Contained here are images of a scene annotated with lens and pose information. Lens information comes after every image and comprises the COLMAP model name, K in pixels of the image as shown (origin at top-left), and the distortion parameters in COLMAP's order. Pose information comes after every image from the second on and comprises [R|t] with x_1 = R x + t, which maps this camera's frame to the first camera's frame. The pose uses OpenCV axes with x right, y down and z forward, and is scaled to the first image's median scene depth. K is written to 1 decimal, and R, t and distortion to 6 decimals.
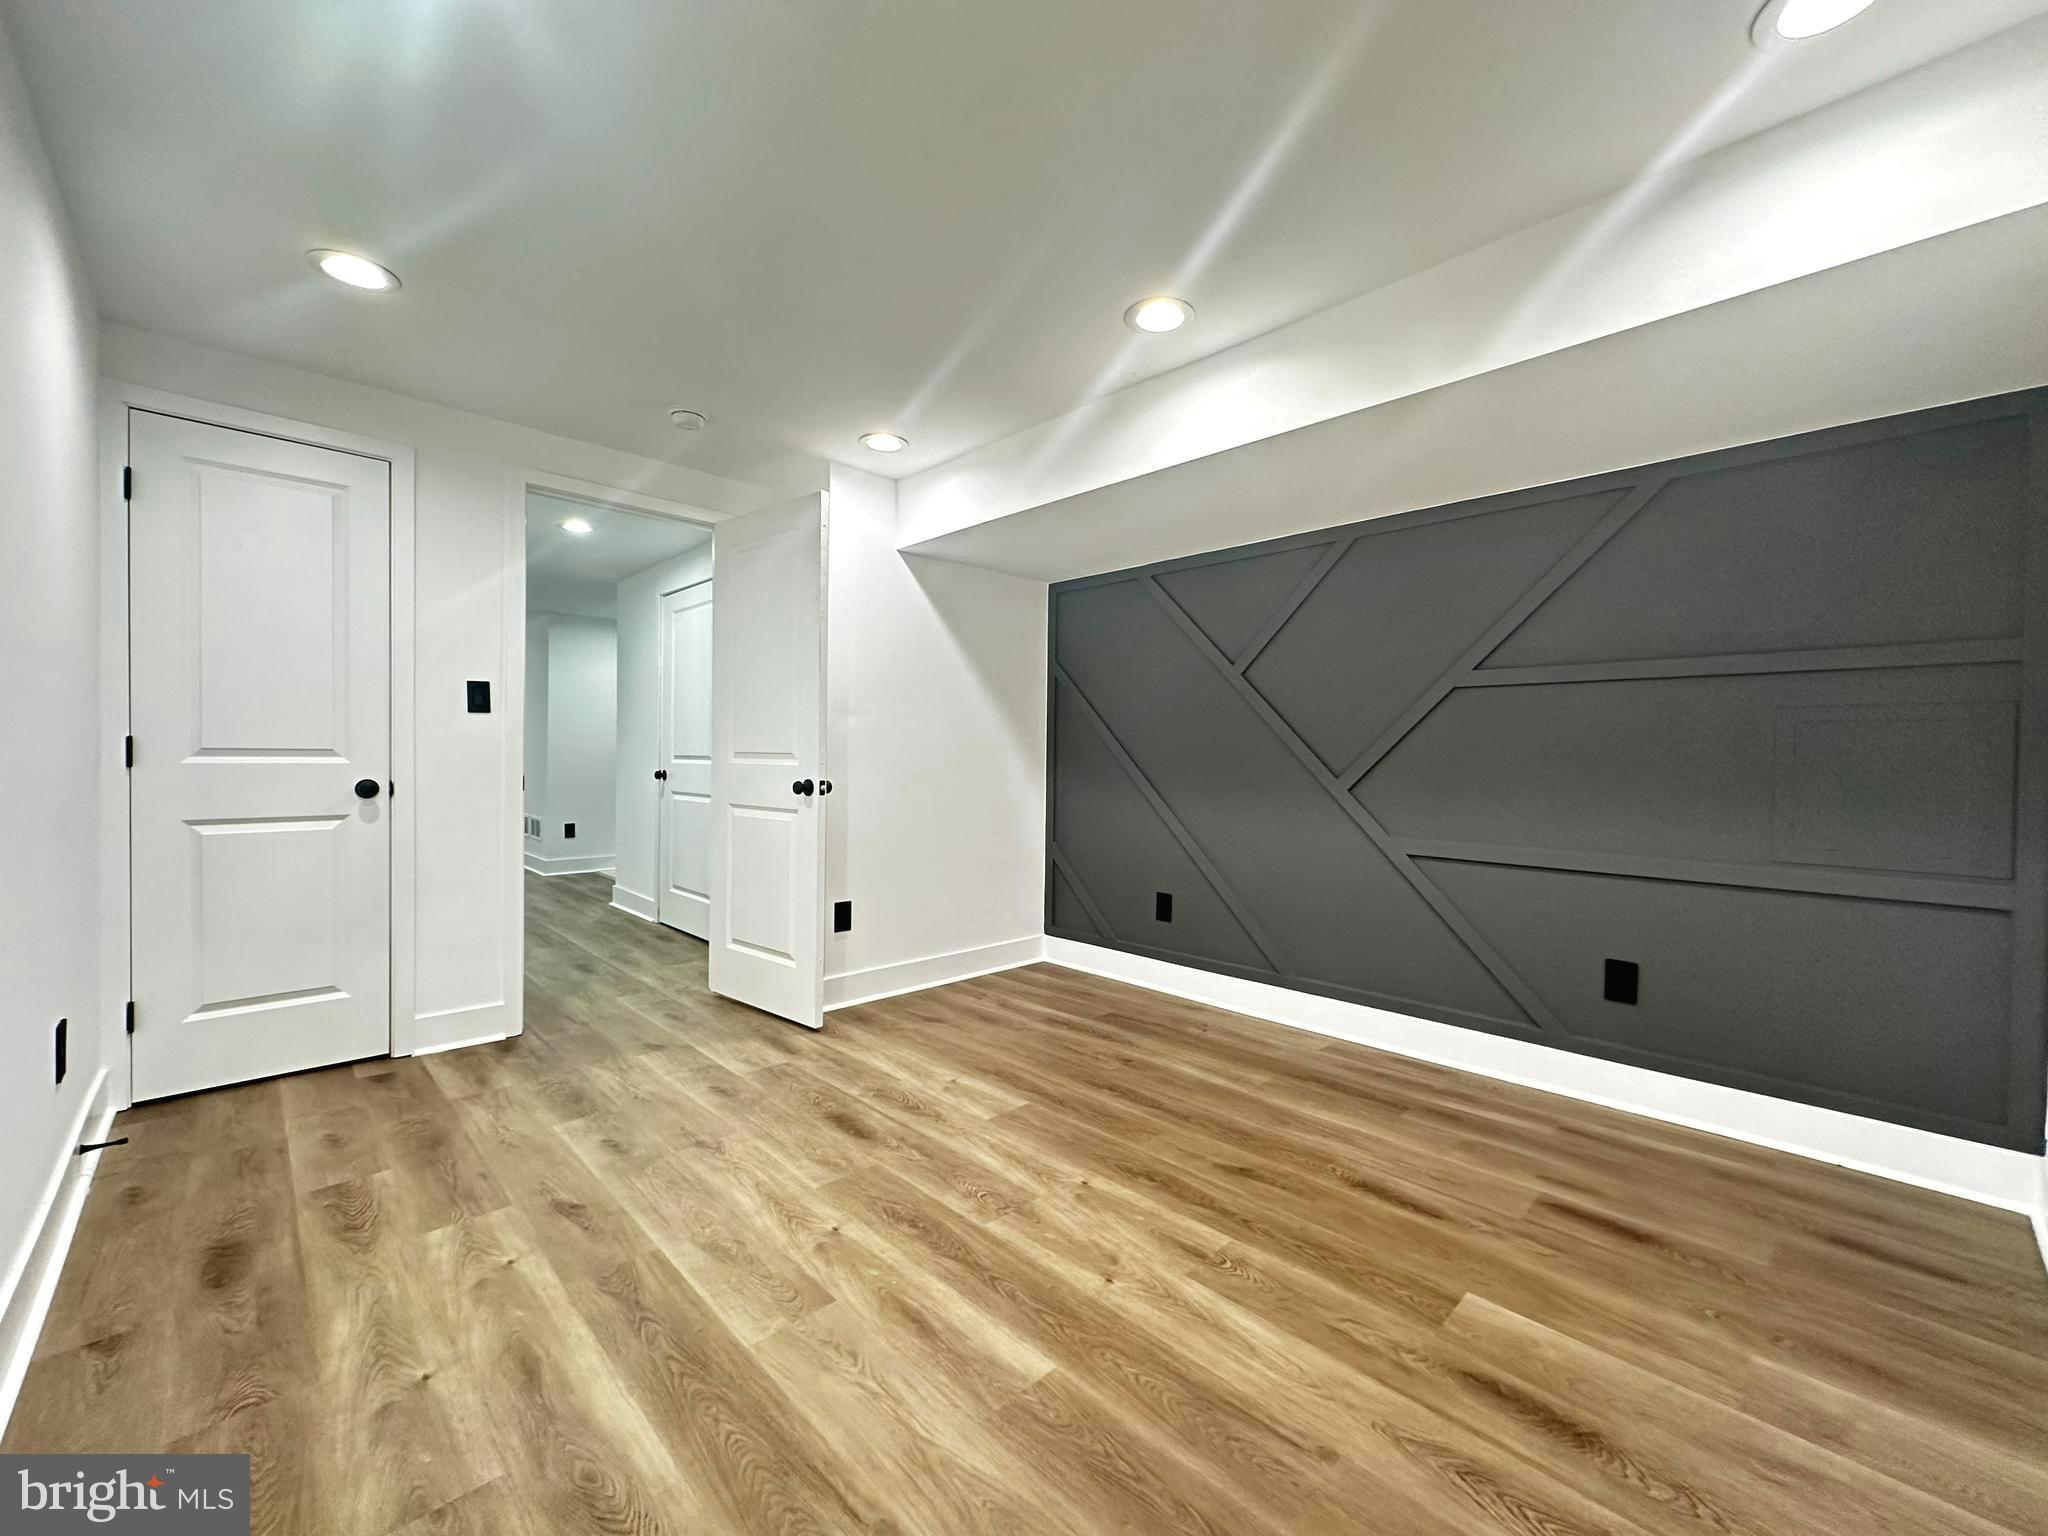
lens RADIAL K [[820.1, 0, 1030.0], [0, 820.1, 762.1], [0, 0, 1]] dist [-0.002142, 0.000592]
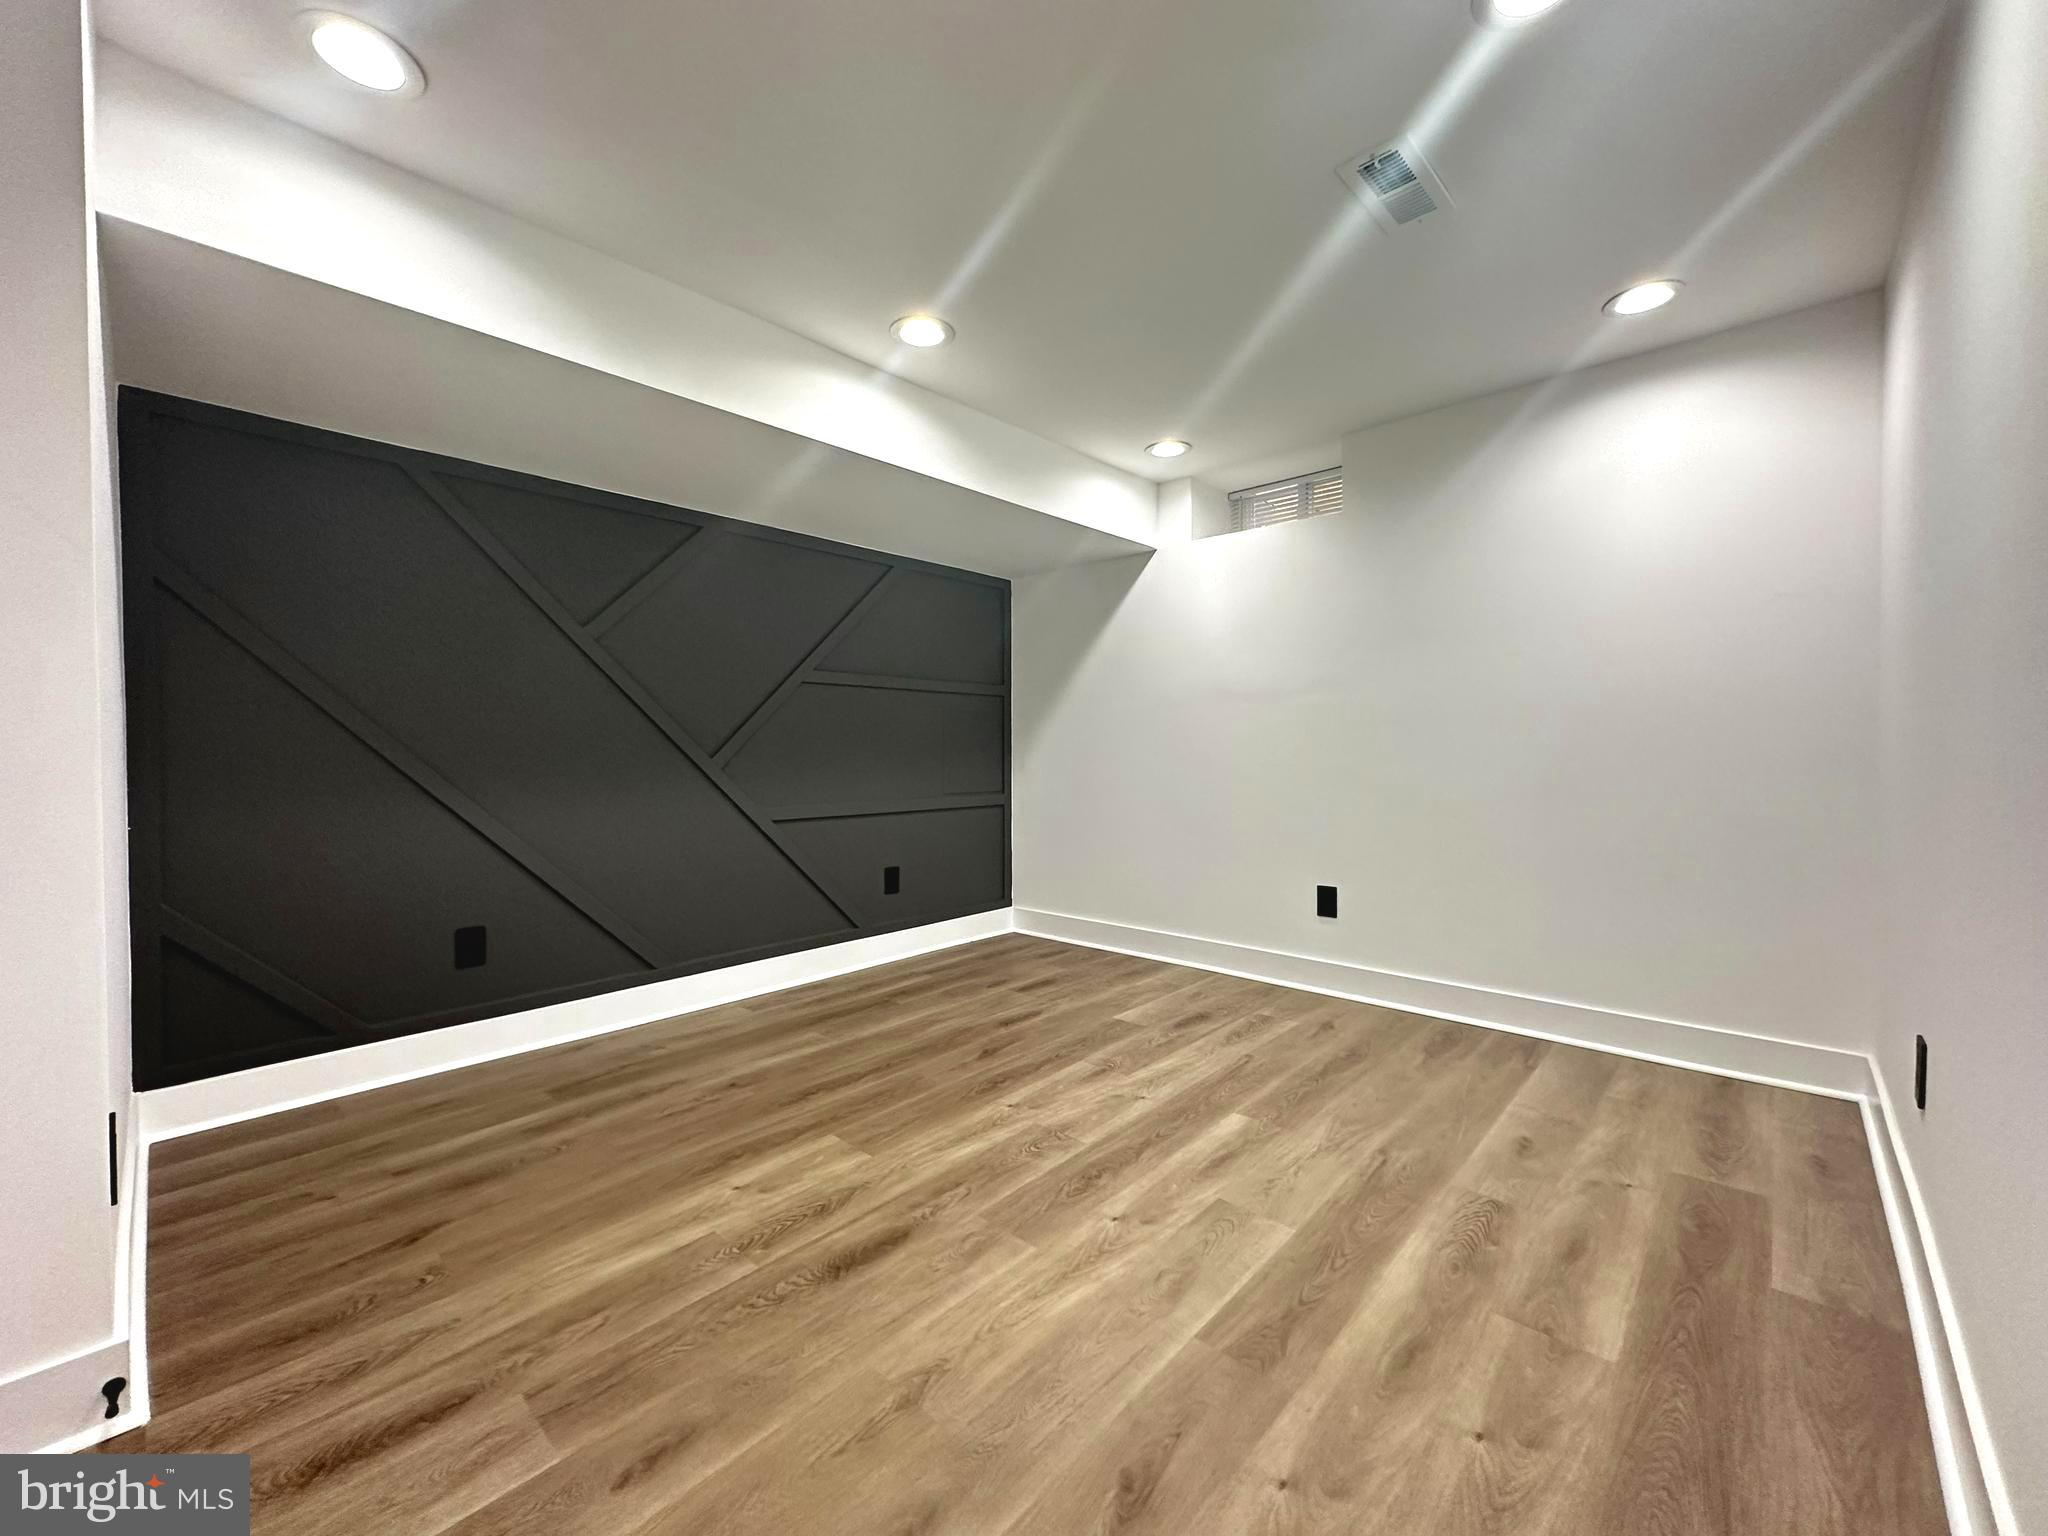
lens RADIAL K [[820.1, 0, 1019.0], [0, 820.1, 764.7], [0, 0, 1]] dist [-0.002142, 0.000592]
pose [[-0.052612, -0.029922, 0.998167, -1.120363], [0.008546, 0.999501, 0.030413, 0.000769], [-0.998578, 0.010130, -0.052330, 1.095645]]
